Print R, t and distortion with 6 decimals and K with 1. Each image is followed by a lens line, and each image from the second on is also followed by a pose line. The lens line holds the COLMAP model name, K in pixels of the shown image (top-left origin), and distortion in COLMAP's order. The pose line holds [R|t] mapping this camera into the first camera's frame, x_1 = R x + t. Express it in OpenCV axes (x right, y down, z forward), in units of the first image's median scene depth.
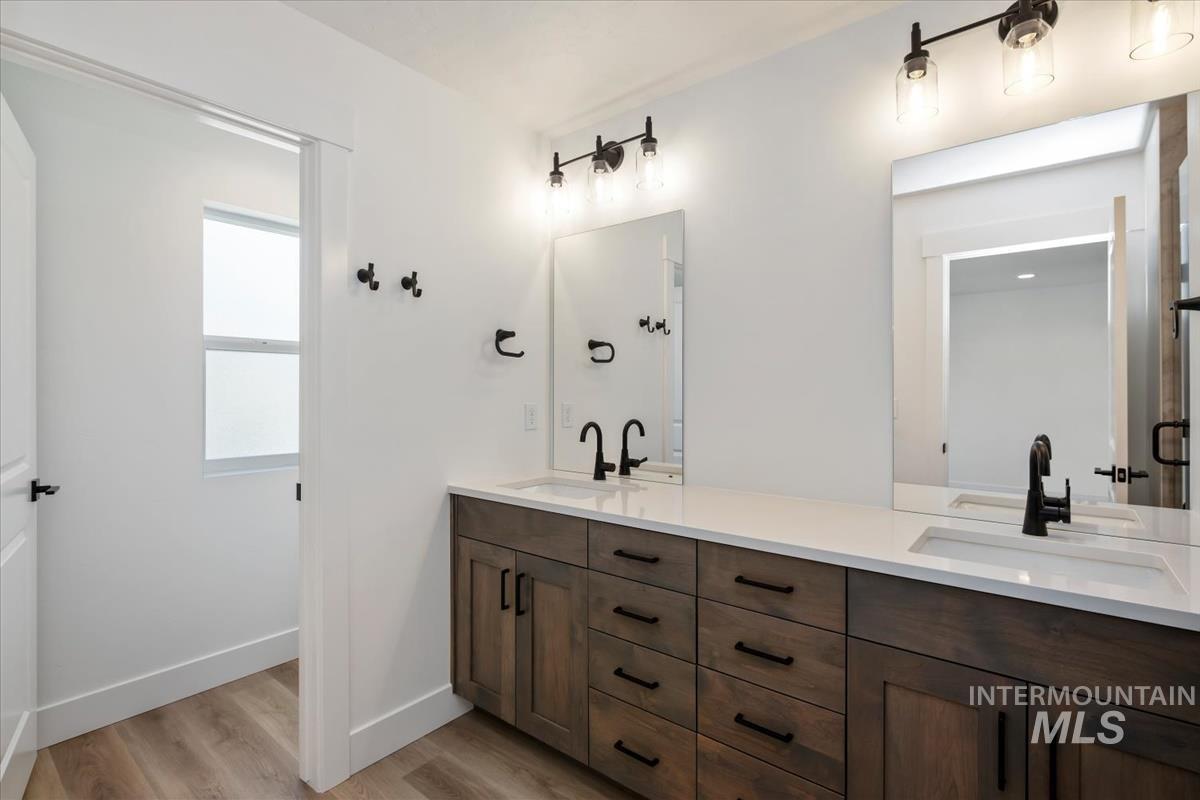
lens RADIAL K [[527.2, 0, 596.3], [0, 527.2, 393.0], [0, 0, 1]] dist [-0.009407, -0.000917]
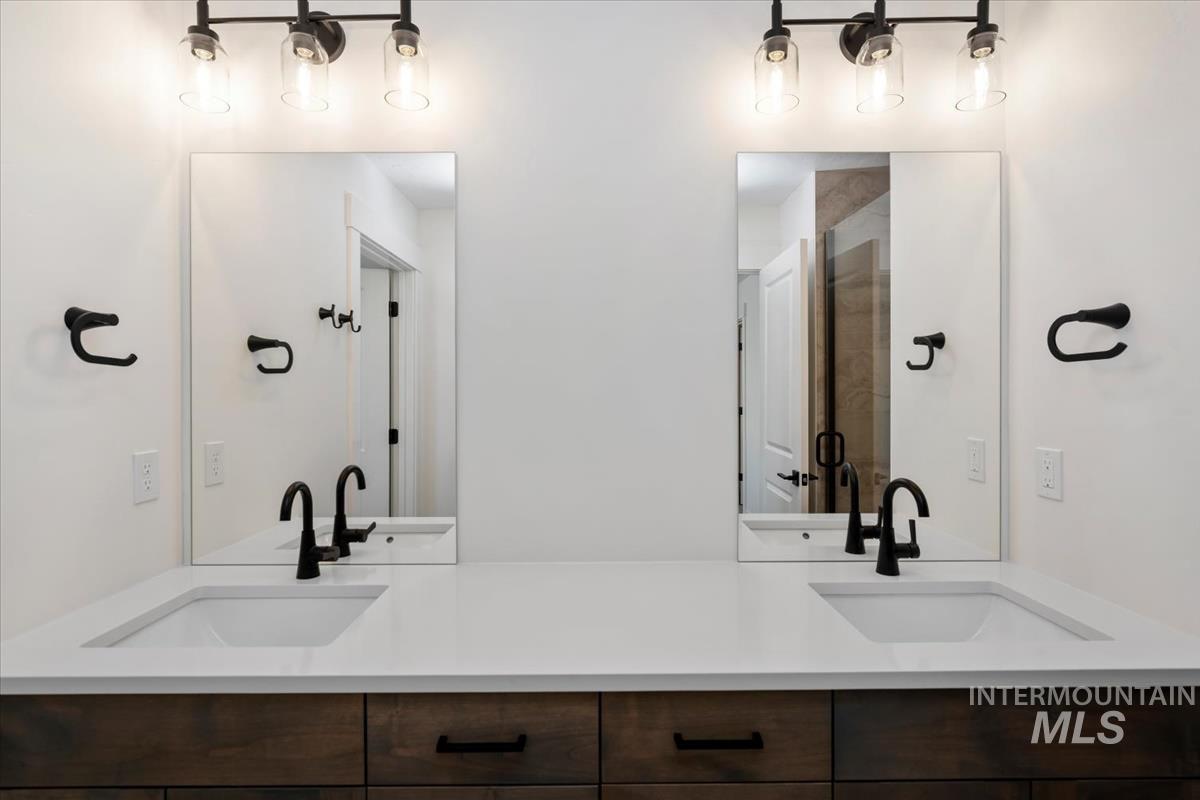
lens RADIAL K [[559.6, 0, 597.6], [0, 559.6, 396.4], [0, 0, 1]] dist [-0.004440, -0.001170]
pose [[0.781354, -0.010318, 0.624002, -0.129093], [0.007847, 0.999947, 0.006709, -0.039975], [-0.624038, -0.000345, 0.781394, 0.308171]]
